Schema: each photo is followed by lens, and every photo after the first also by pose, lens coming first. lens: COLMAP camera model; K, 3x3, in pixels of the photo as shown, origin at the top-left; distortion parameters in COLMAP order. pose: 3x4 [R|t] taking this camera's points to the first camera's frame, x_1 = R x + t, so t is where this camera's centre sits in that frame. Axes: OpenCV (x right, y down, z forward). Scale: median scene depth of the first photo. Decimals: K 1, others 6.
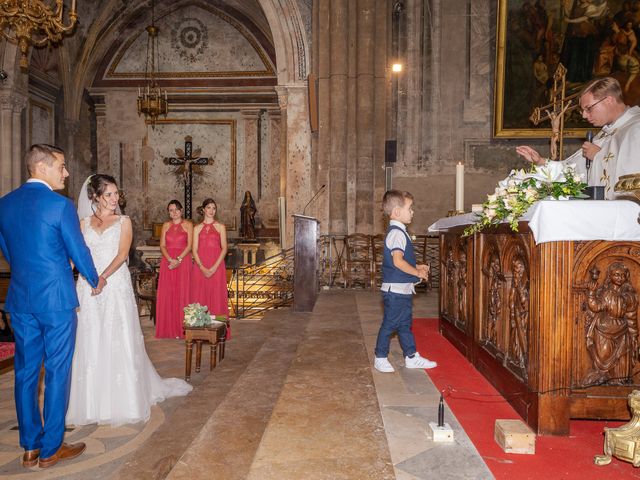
lens RADIAL K [[689.8, 0, 320.0], [0, 689.8, 240.0], [0, 0, 1]] dist [0.013289, -0.190333]
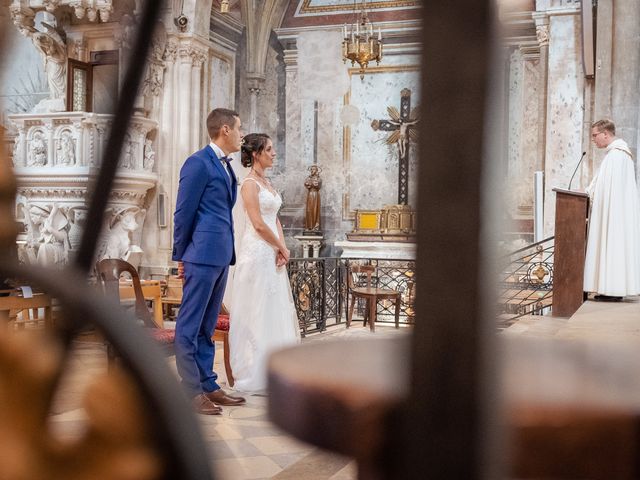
lens RADIAL K [[689.8, 0, 320.0], [0, 689.8, 240.0], [0, 0, 1]] dist [0.013289, -0.190333]
pose [[0.941829, 0.034842, -0.334281, -0.030277], [-0.010702, 0.997217, 0.073787, -0.046338], [0.335922, -0.065918, 0.939580, 0.288484]]
